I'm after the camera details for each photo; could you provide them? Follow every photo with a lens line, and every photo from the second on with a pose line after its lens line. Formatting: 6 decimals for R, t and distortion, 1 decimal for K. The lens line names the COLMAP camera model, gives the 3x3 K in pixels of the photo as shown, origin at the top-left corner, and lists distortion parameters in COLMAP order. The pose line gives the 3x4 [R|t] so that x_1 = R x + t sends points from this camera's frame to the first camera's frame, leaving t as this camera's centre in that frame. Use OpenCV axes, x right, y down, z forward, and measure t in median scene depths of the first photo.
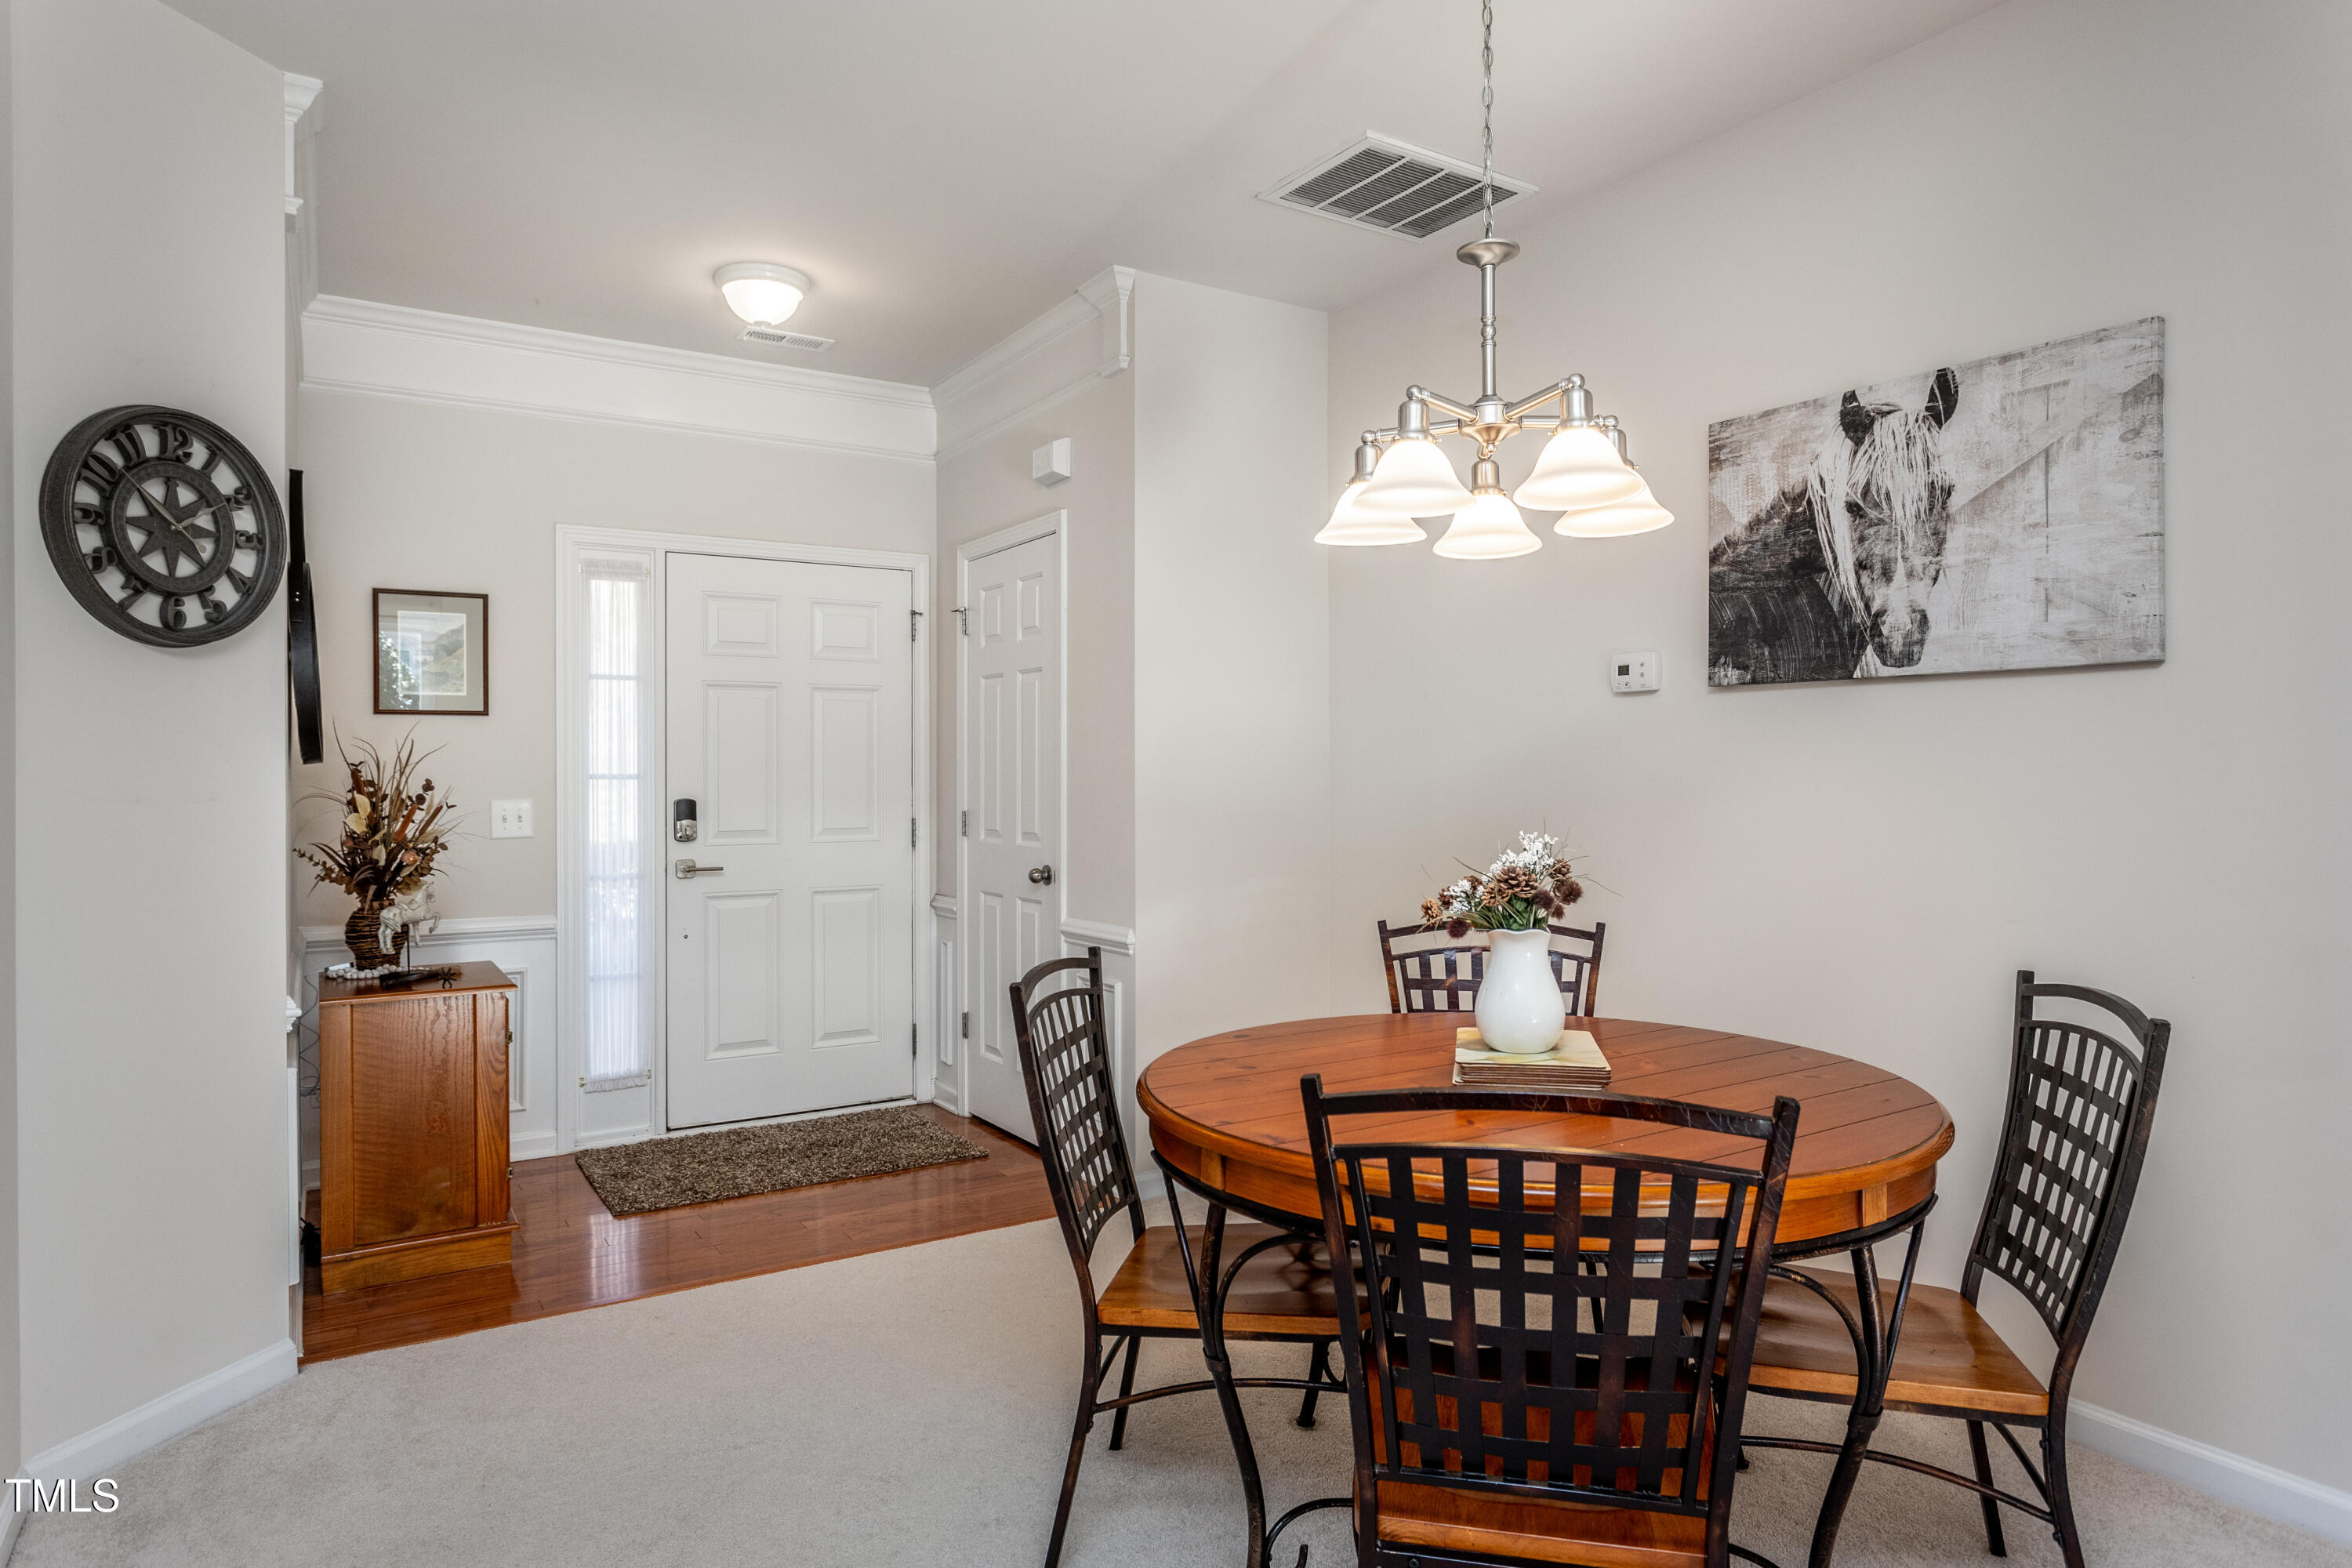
lens RADIAL K [[1371.2, 0, 1174.9], [0, 1371.2, 779.0], [0, 0, 1]] dist [-0.000366, -0.000172]
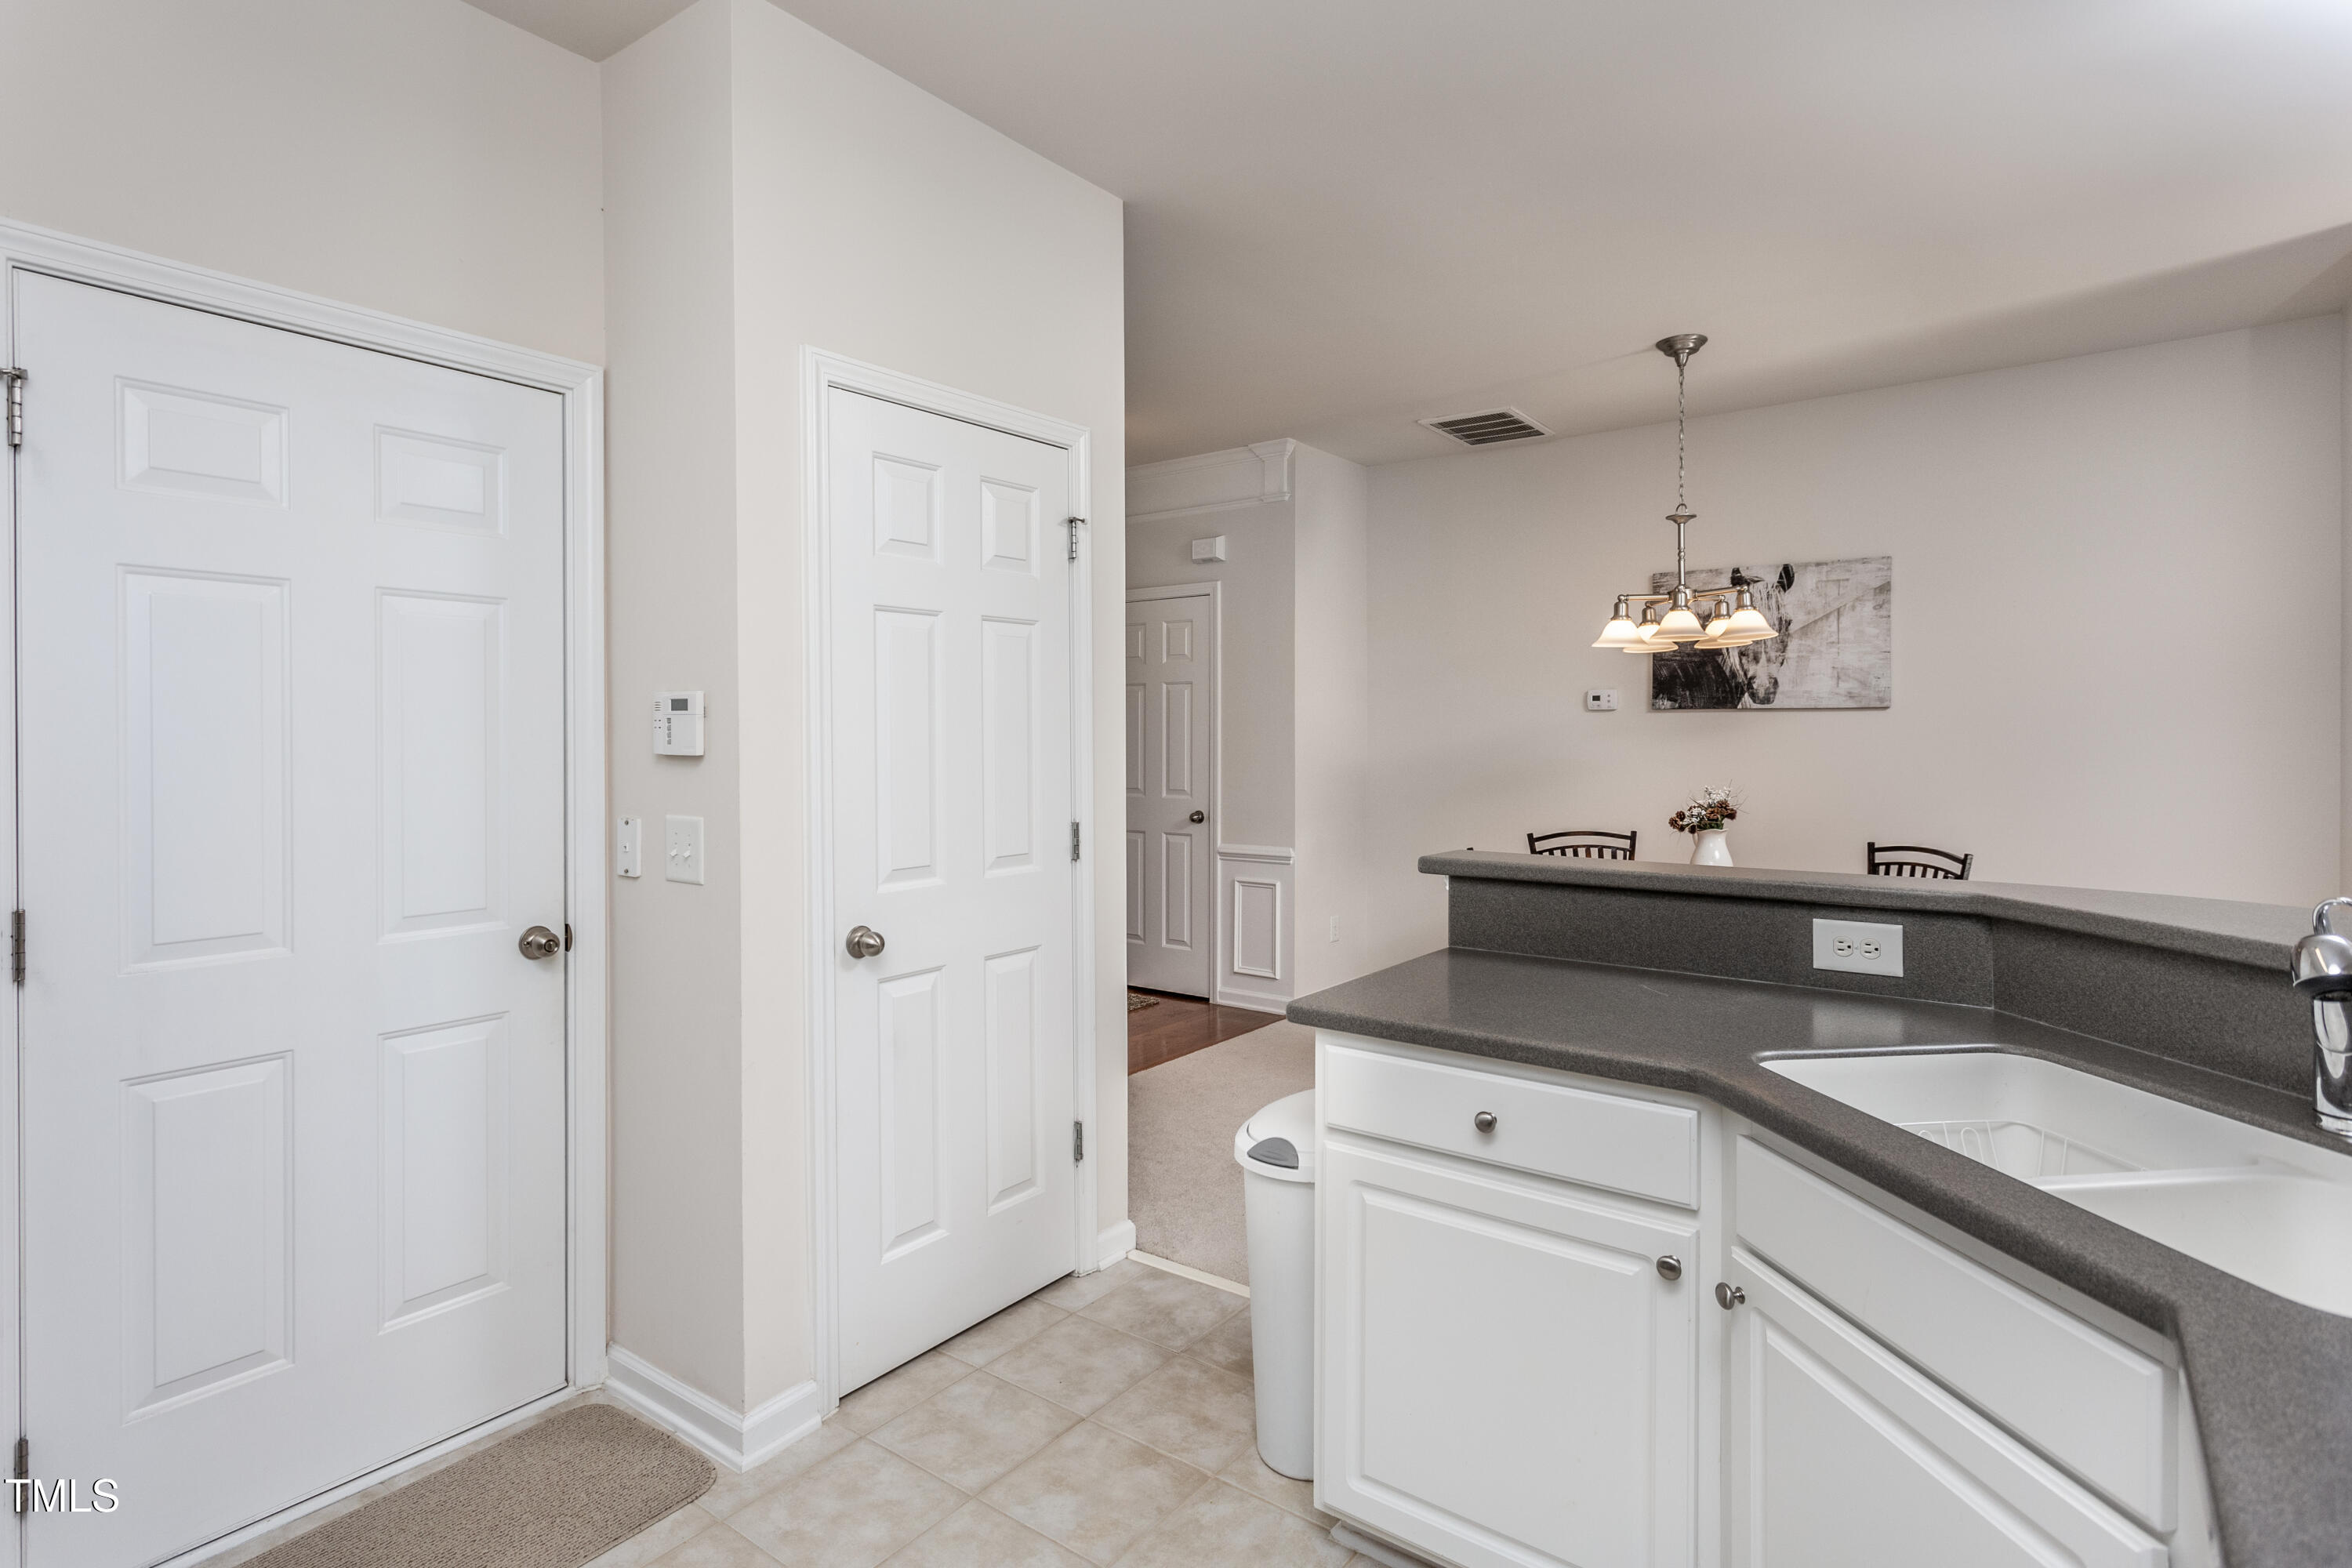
lens RADIAL K [[1183.6, 0, 1160.0], [0, 1183.6, 751.2], [0, 0, 1]] dist [0.003889, 0.000742]
pose [[0.937601, -0.001953, 0.347707, -0.953926], [-0.001665, 0.999948, 0.010107, -0.026725], [-0.347709, -0.010056, 0.937549, -0.370293]]
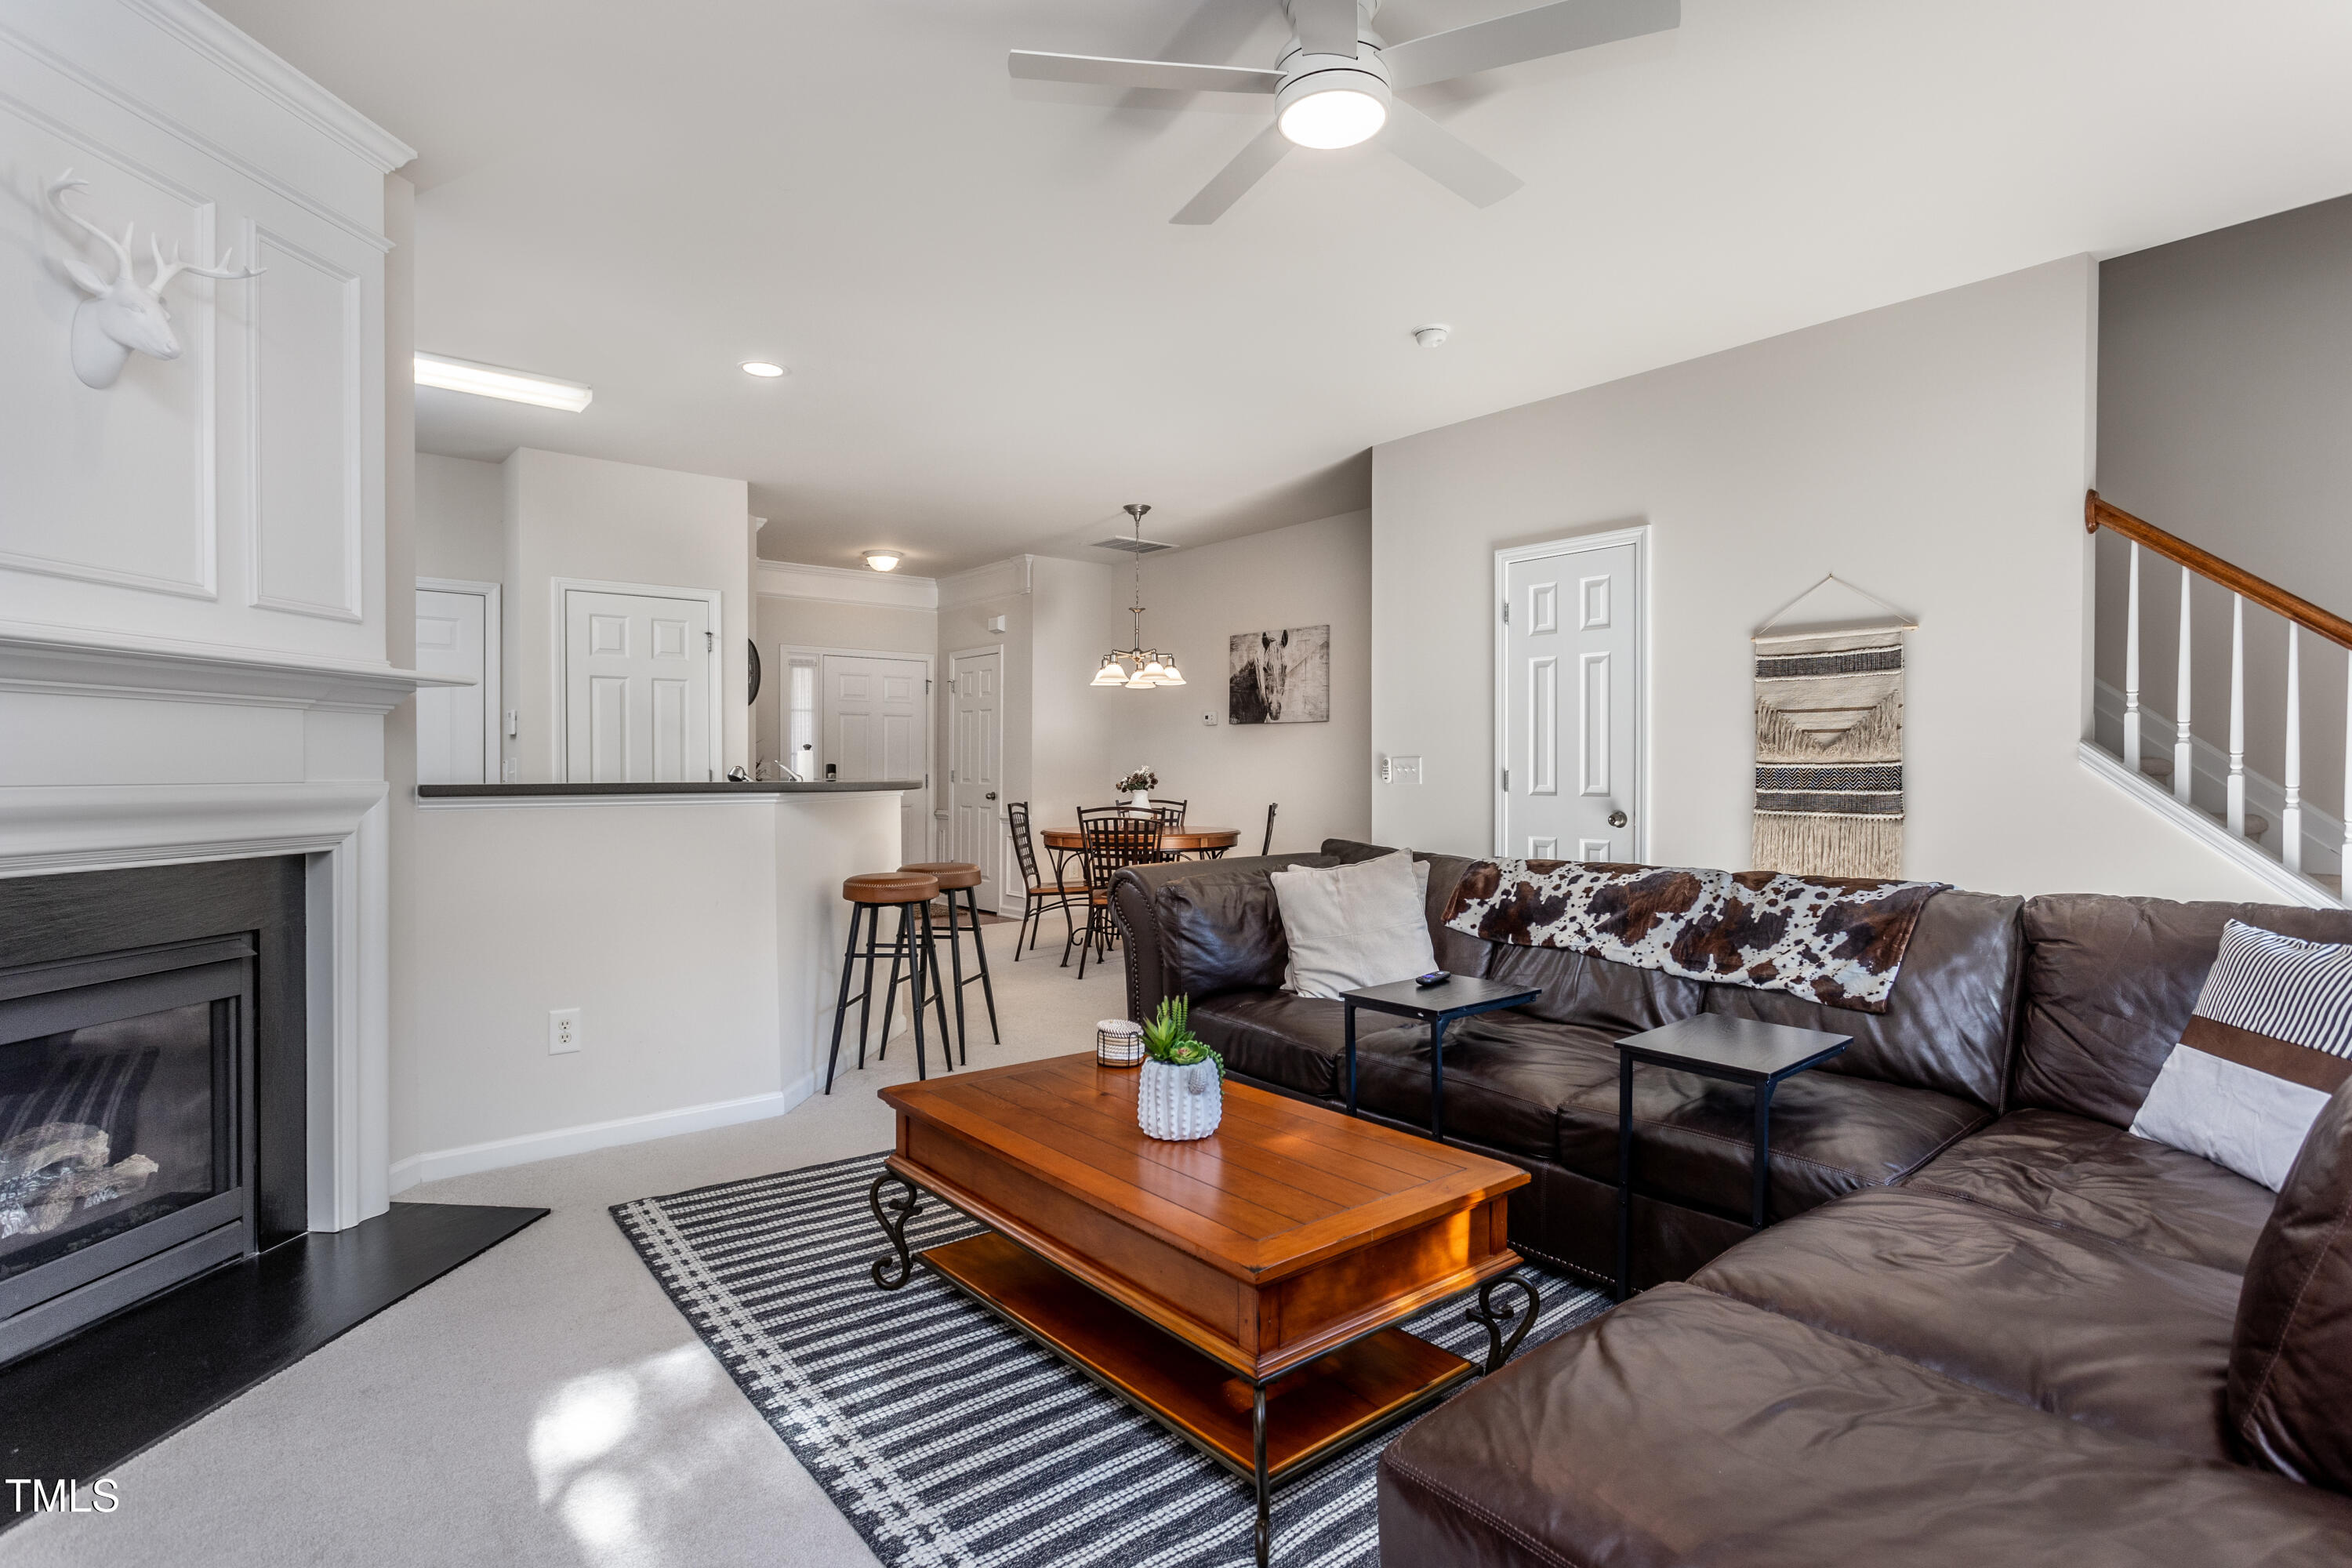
lens RADIAL K [[1207.7, 0, 1175.3], [0, 1207.7, 773.4], [0, 0, 1]] dist [-0.000669, -0.000543]
pose [[0.993483, 0.006208, 0.113811, -0.029285], [-0.006216, 0.999981, -0.000285, 0.046851], [-0.113810, -0.000424, 0.993502, -1.801411]]
